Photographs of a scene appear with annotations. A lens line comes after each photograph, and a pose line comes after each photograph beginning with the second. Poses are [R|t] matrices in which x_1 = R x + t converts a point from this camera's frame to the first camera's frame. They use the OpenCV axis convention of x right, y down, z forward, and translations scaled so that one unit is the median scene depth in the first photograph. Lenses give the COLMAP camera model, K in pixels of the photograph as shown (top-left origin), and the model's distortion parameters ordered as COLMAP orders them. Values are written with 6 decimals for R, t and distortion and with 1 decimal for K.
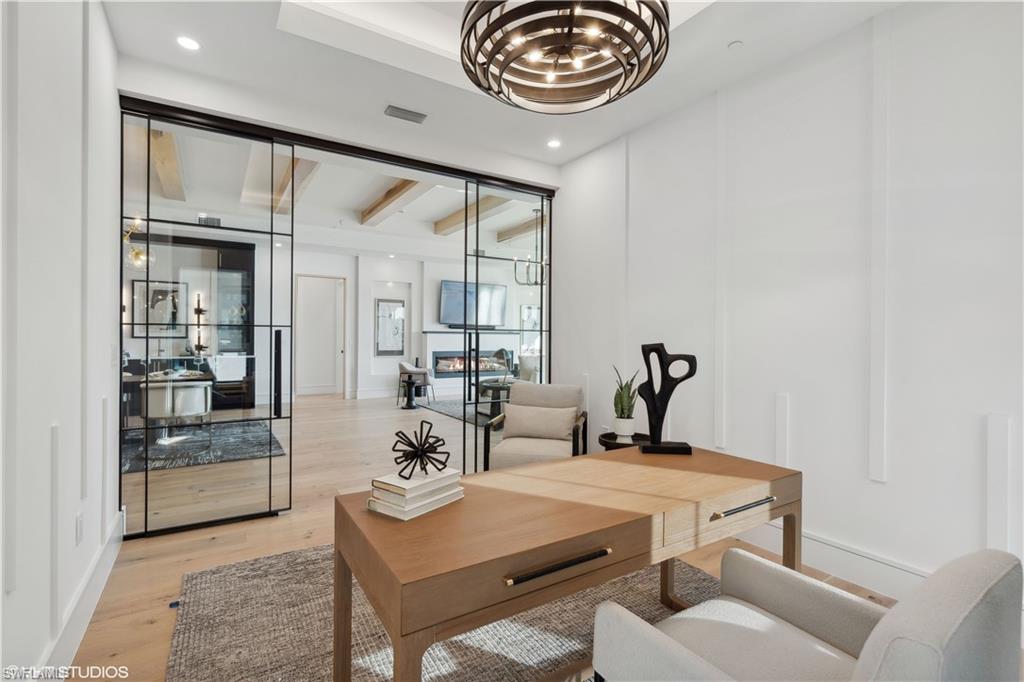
lens RADIAL K [[473.9, 0, 509.1], [0, 473.9, 338.7], [0, 0, 1]] dist [-0.002365, 0.000091]
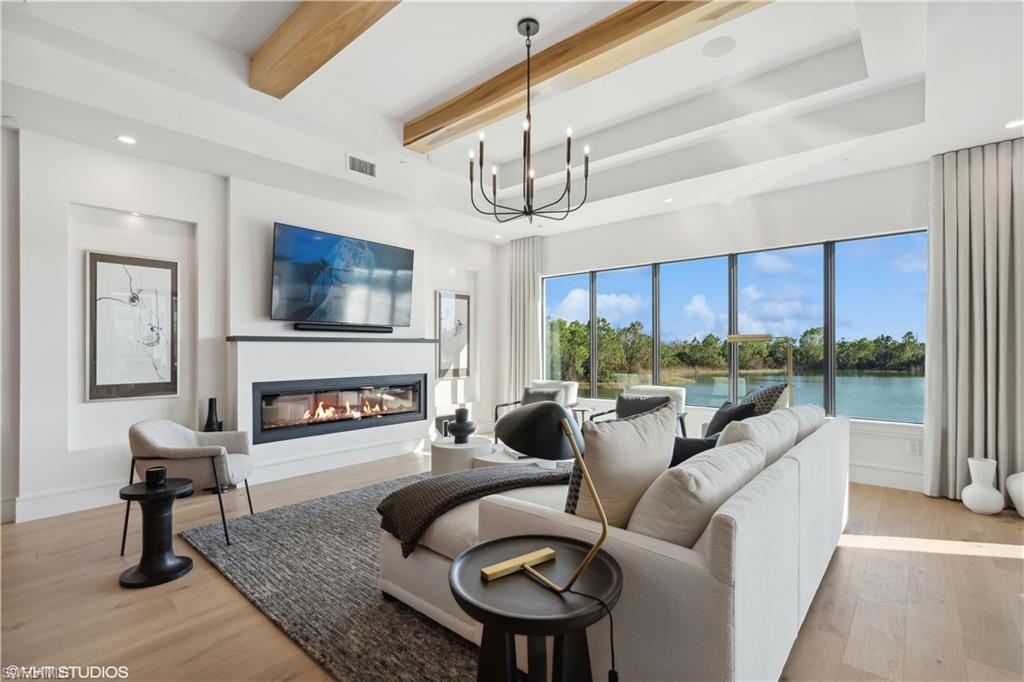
lens RADIAL K [[472.1, 0, 510.8], [0, 472.1, 350.3], [0, 0, 1]] dist [-0.000345, 0.000121]
pose [[0.959852, -0.009567, 0.280343, -0.056961], [0.007982, 0.999945, 0.006797, -0.003770], [-0.280393, -0.004286, 0.959876, 0.530076]]
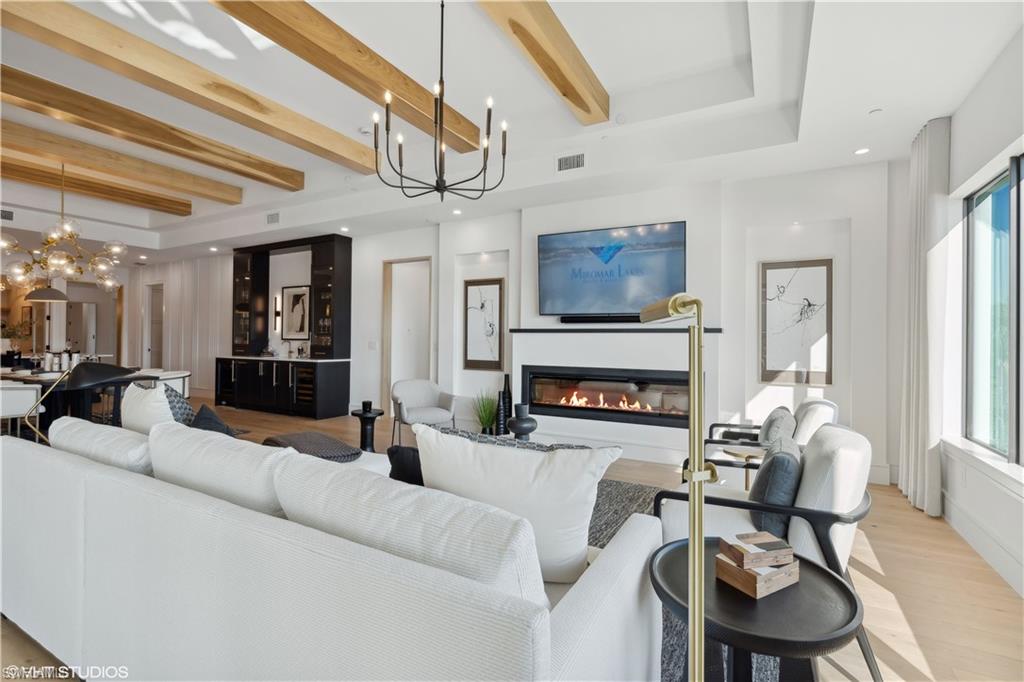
lens RADIAL K [[473.9, 0, 509.1], [0, 473.9, 338.7], [0, 0, 1]] dist [-0.002365, 0.000091]
pose [[0.473126, -0.005183, -0.880979, 0.326845], [-0.009026, 0.999902, -0.010730, 0.002116], [0.880948, 0.013028, 0.473033, 0.738214]]
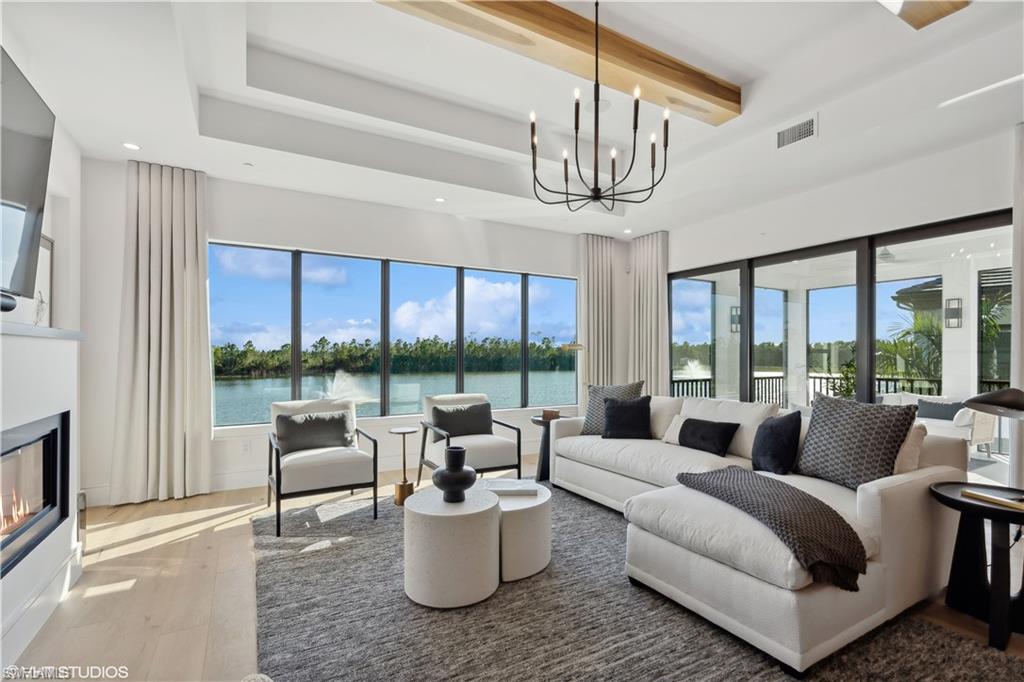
lens RADIAL K [[472.1, 0, 510.8], [0, 472.1, 350.3], [0, 0, 1]] dist [-0.000345, 0.000121]
pose [[0.052805, 0.000676, 0.998605, -0.239608], [0.002369, 0.999997, -0.000803, -0.004537], [-0.998602, 0.002408, 0.052803, 0.876378]]
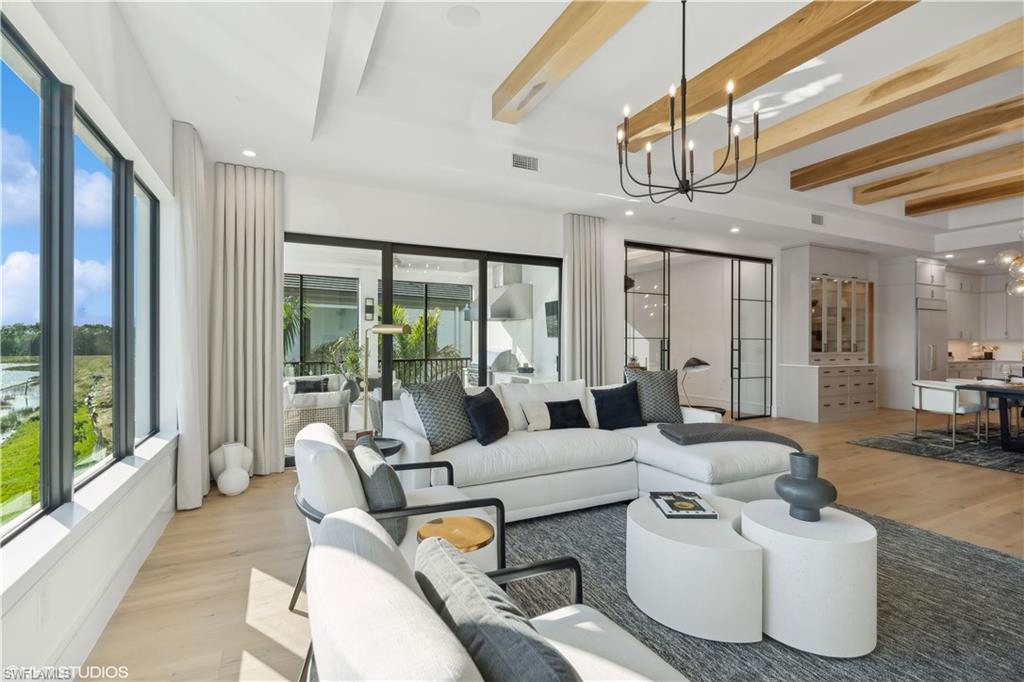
lens RADIAL K [[473.9, 0, 509.1], [0, 473.9, 338.7], [0, 0, 1]] dist [-0.002365, 0.000091]
pose [[-0.993800, -0.010024, 0.110731, 0.116670], [-0.010246, 0.999946, -0.001435, -0.002723], [-0.110710, -0.002560, -0.993849, 1.140346]]
